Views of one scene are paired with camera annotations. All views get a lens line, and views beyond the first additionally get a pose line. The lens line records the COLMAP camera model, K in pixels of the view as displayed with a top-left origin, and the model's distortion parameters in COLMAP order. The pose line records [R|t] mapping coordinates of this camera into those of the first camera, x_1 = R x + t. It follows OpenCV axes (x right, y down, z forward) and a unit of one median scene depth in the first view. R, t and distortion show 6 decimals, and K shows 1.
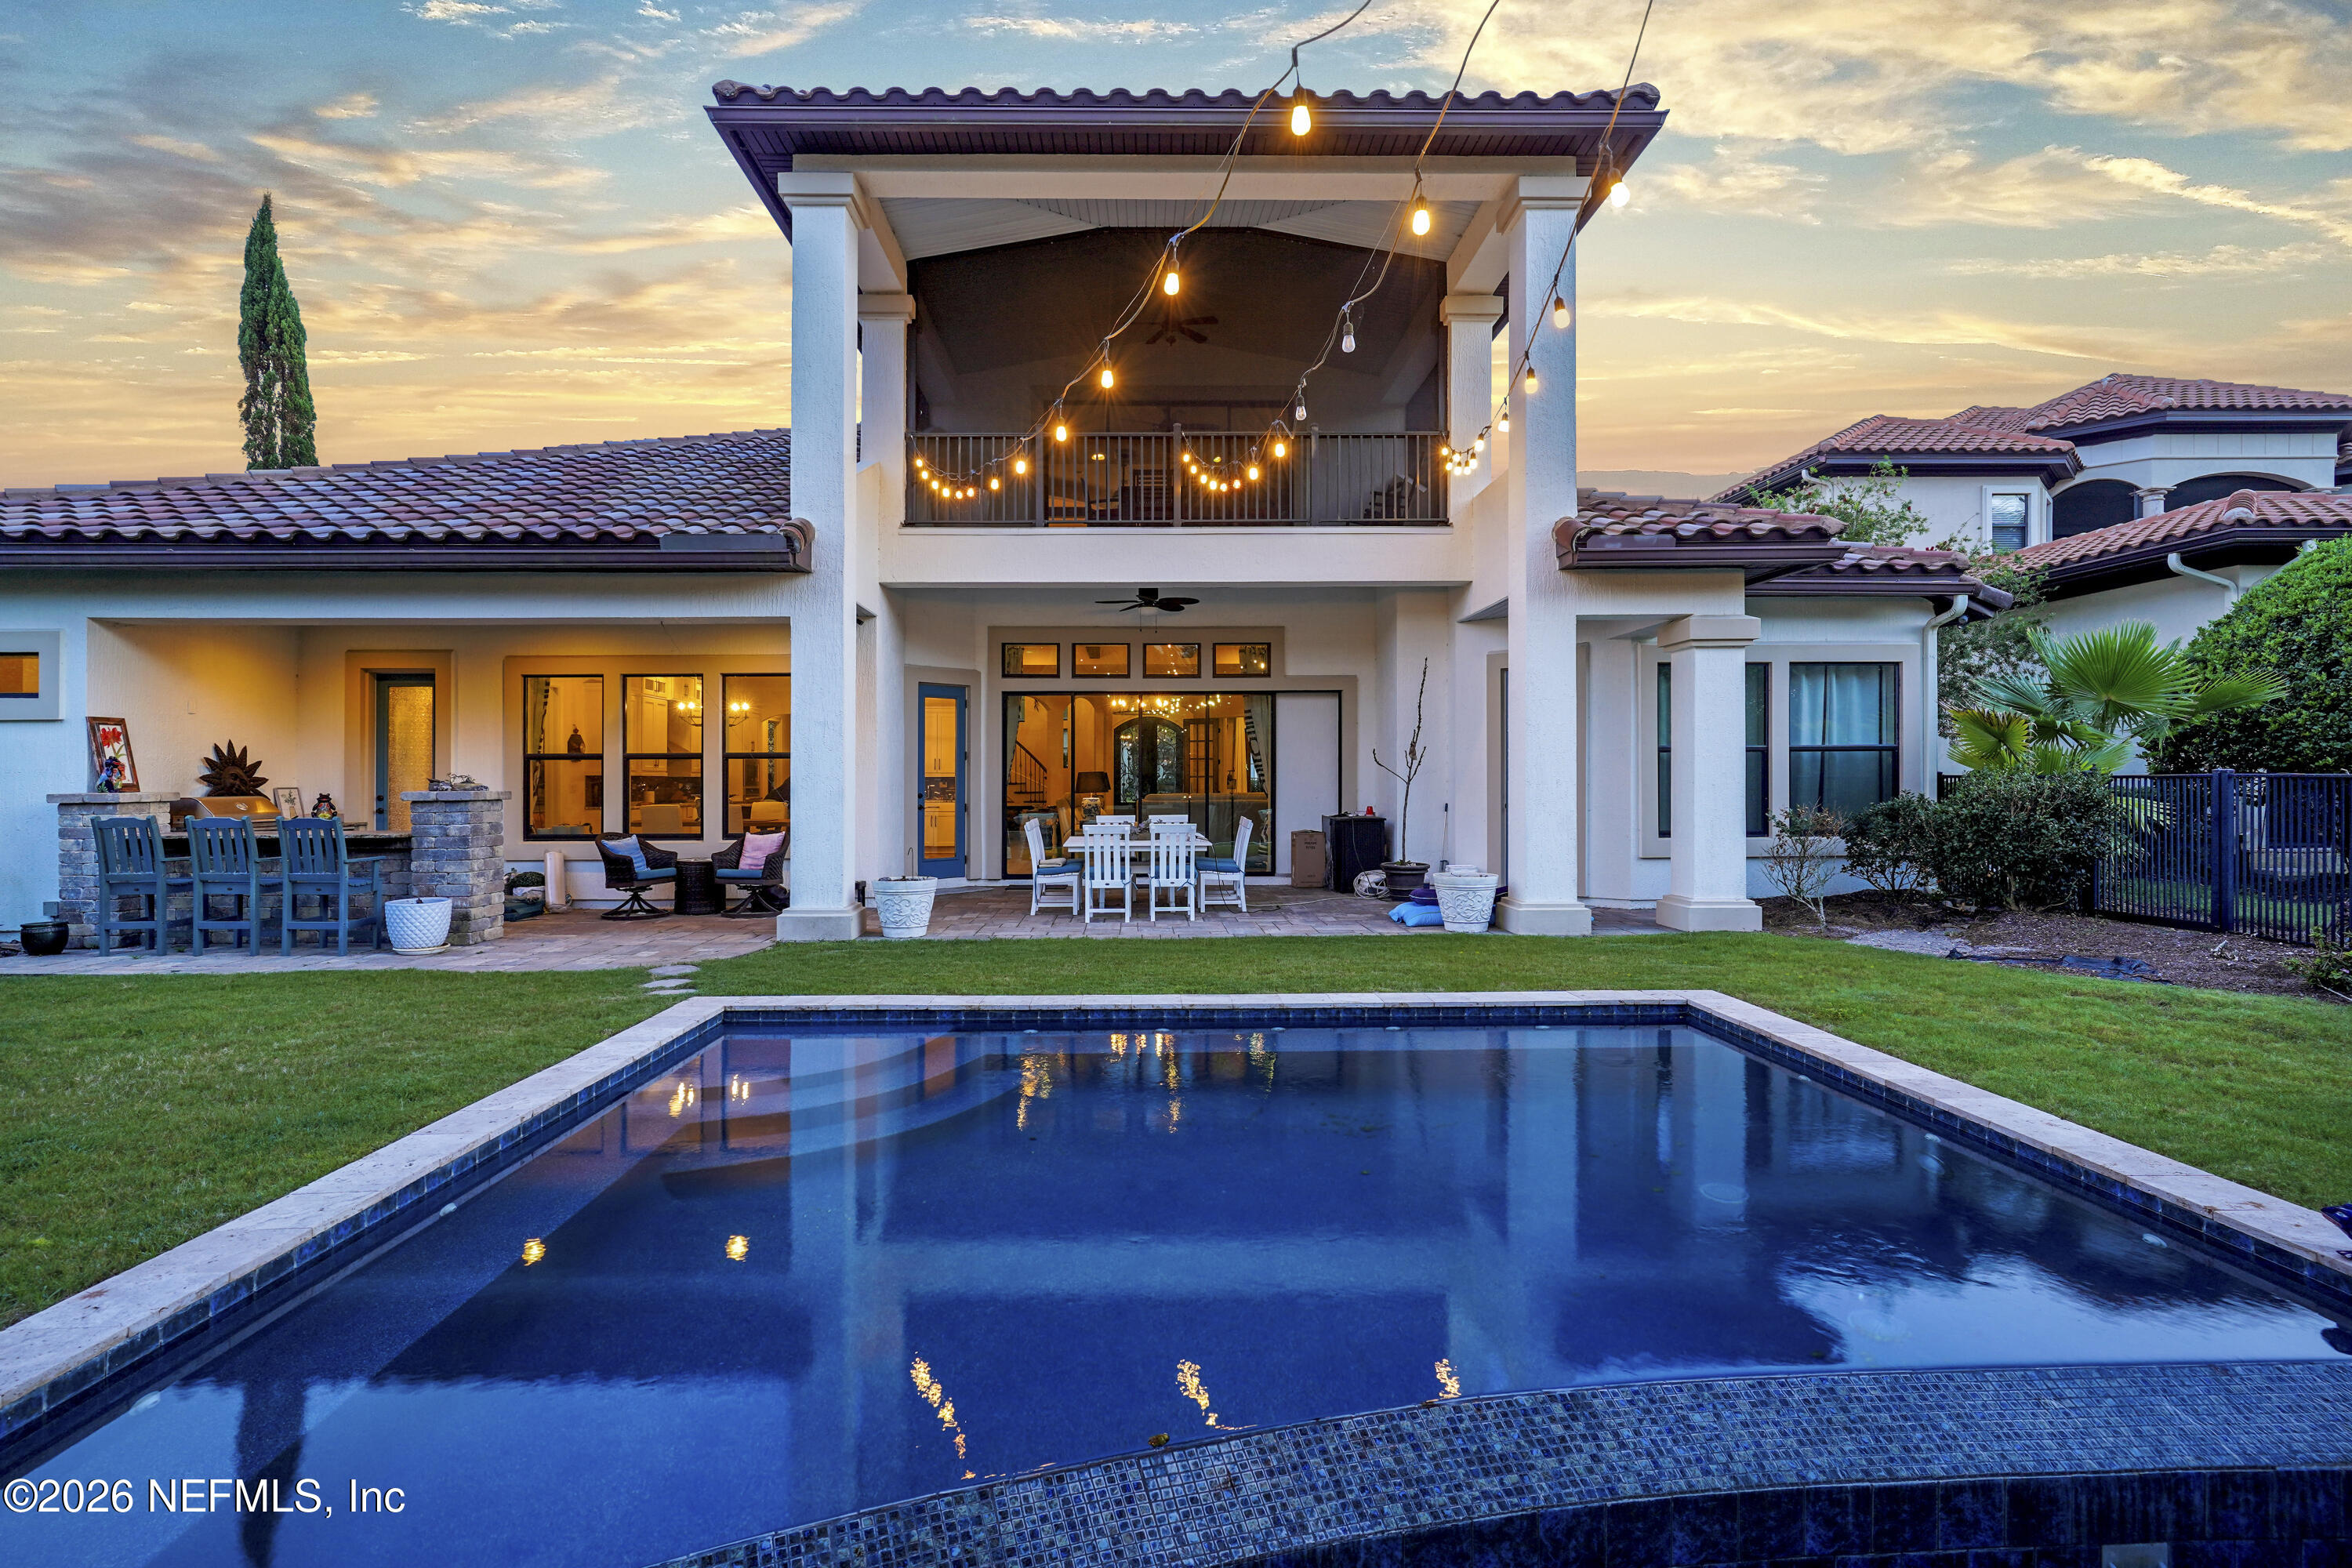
lens RADIAL K [[1173.3, 0, 1181.9], [0, 1173.3, 778.6], [0, 0, 1]] dist [-0.000796, 0.001026]
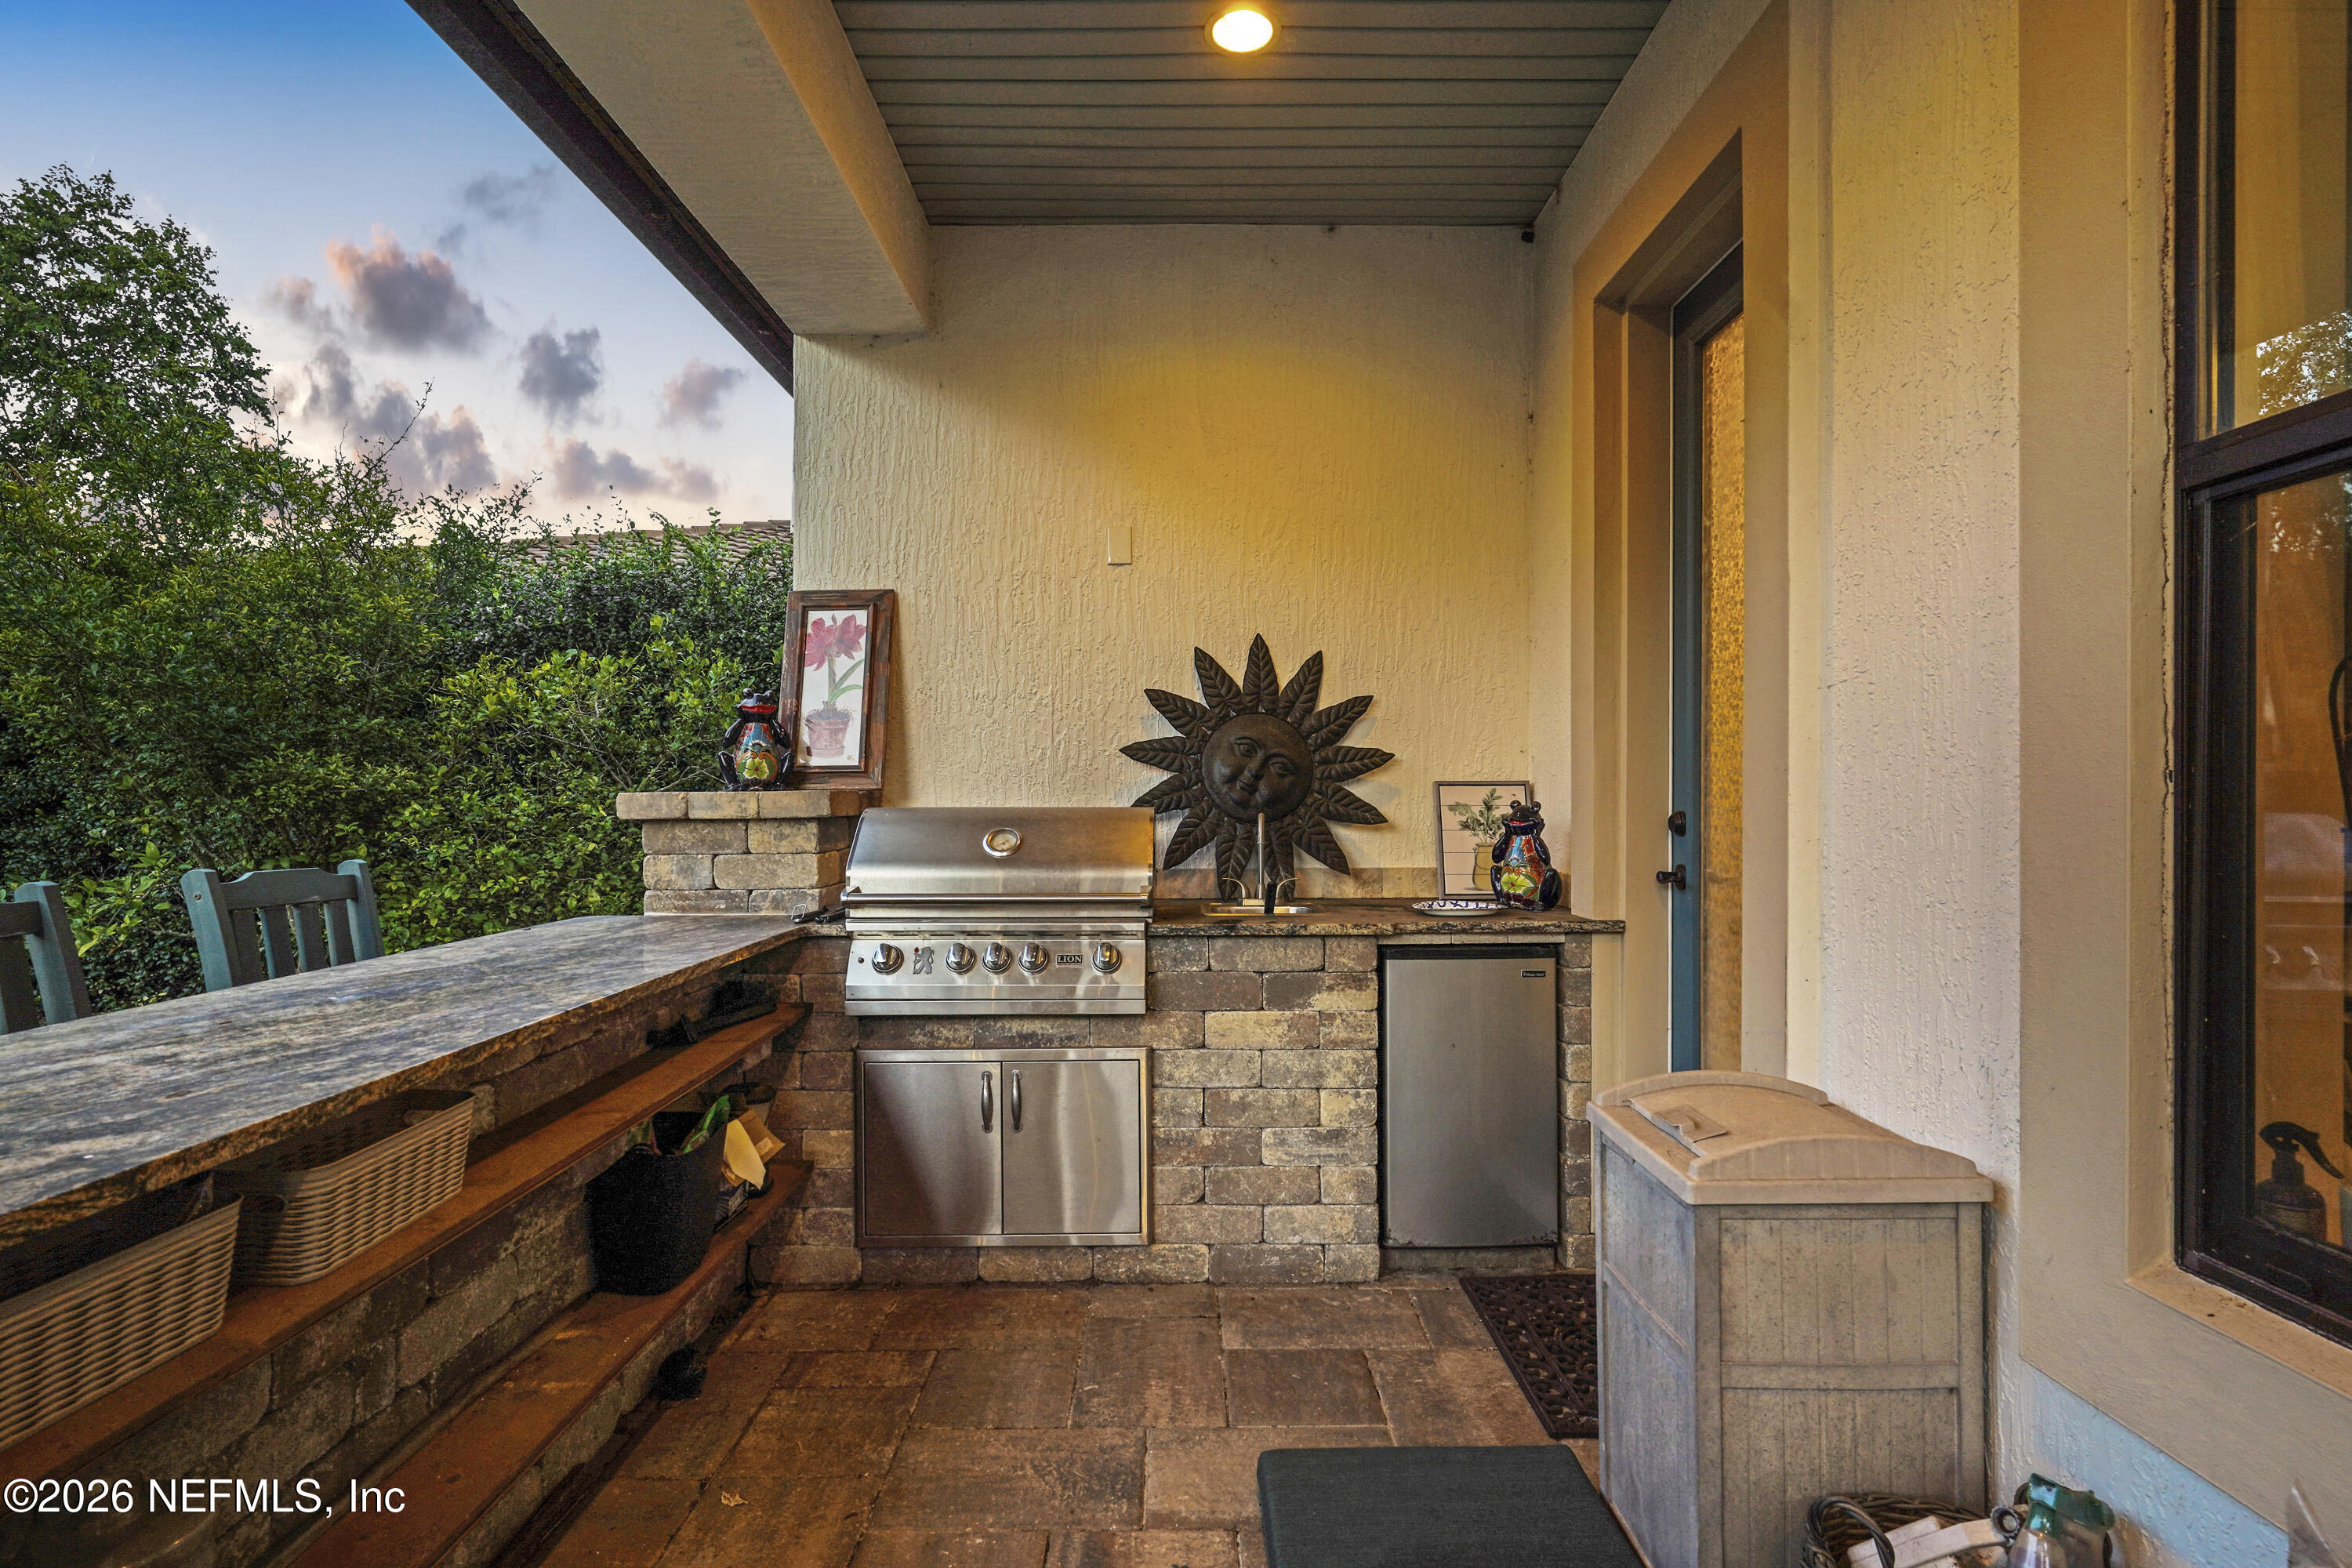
lens RADIAL K [[1115.9, 0, 1203.3], [0, 1115.9, 801.7], [0, 0, 1]] dist [0.002374, 0.000579]
pose [[-0.014910, 0.011026, -0.999828, -0.467679], [0.003436, 0.999934, 0.010976, 0.009825], [0.999883, -0.003272, -0.014947, 0.933714]]
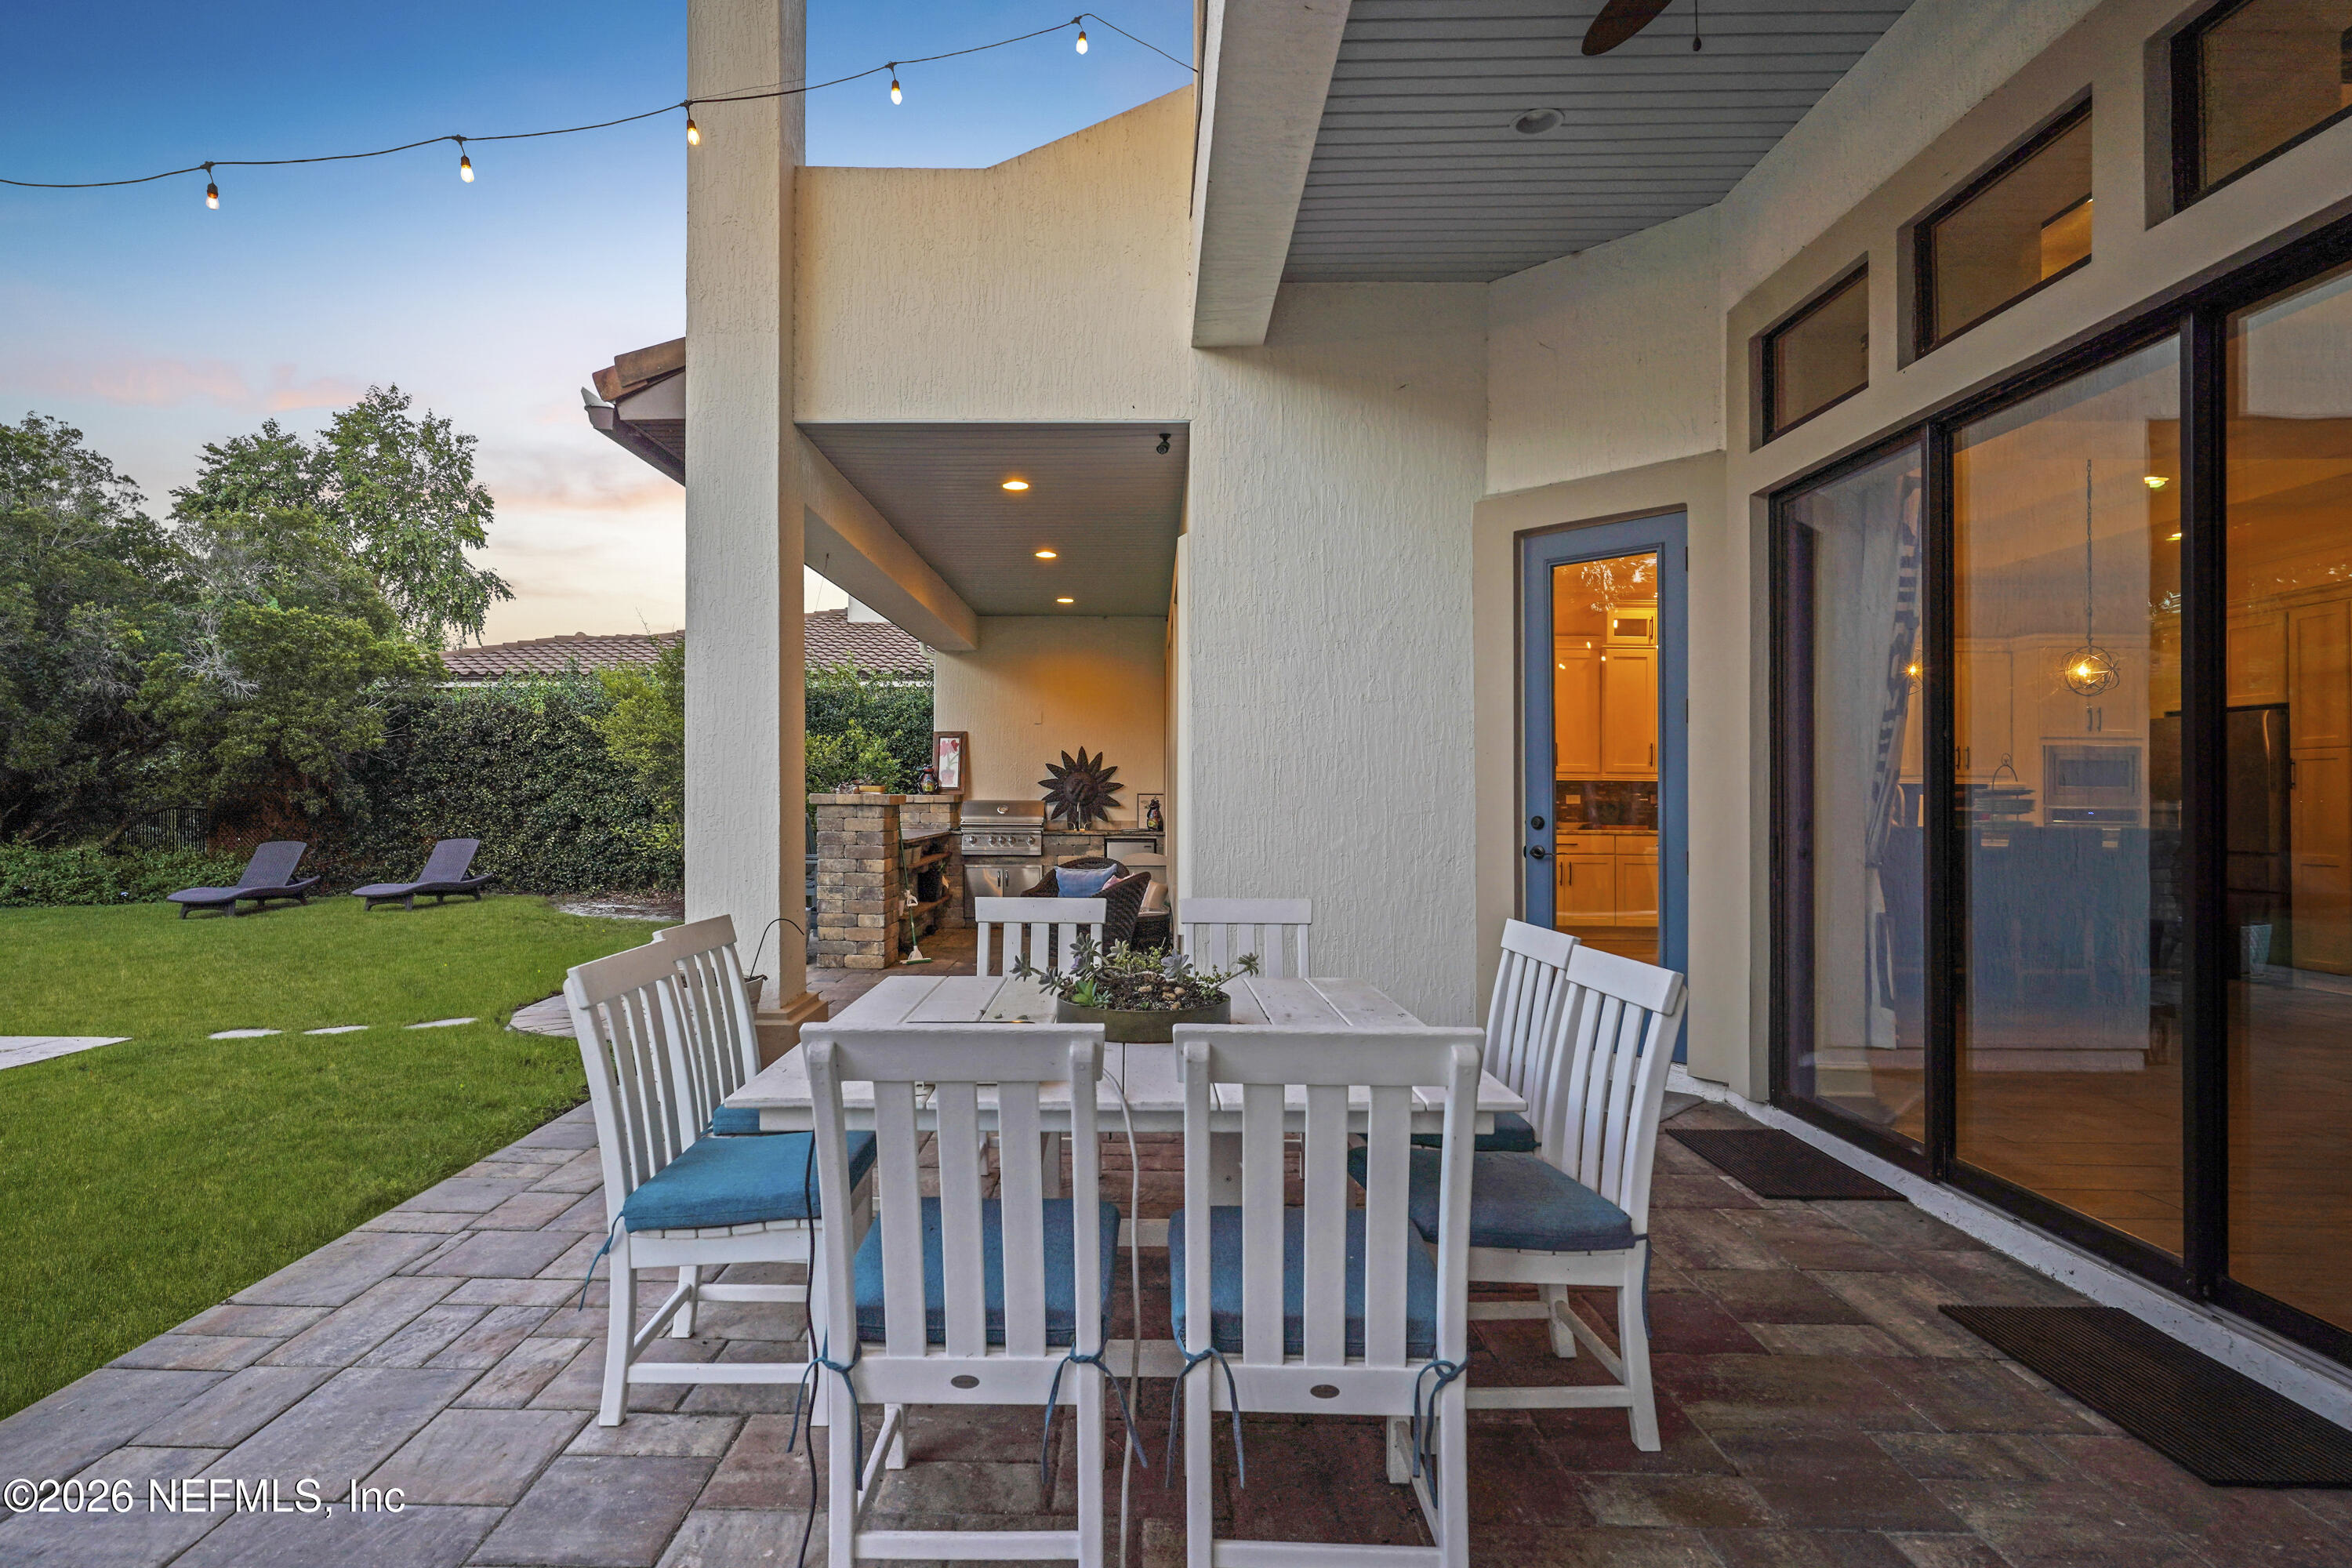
lens RADIAL K [[1145.4, 0, 1162.9], [0, 1145.4, 785.2], [0, 0, 1]] dist [0.000587, 0.000050]
pose [[-0.009992, -0.005709, -0.999934, 0.198242], [-0.005487, 0.999969, -0.005654, 0.006372], [0.999935, 0.005430, -0.010023, 1.022078]]
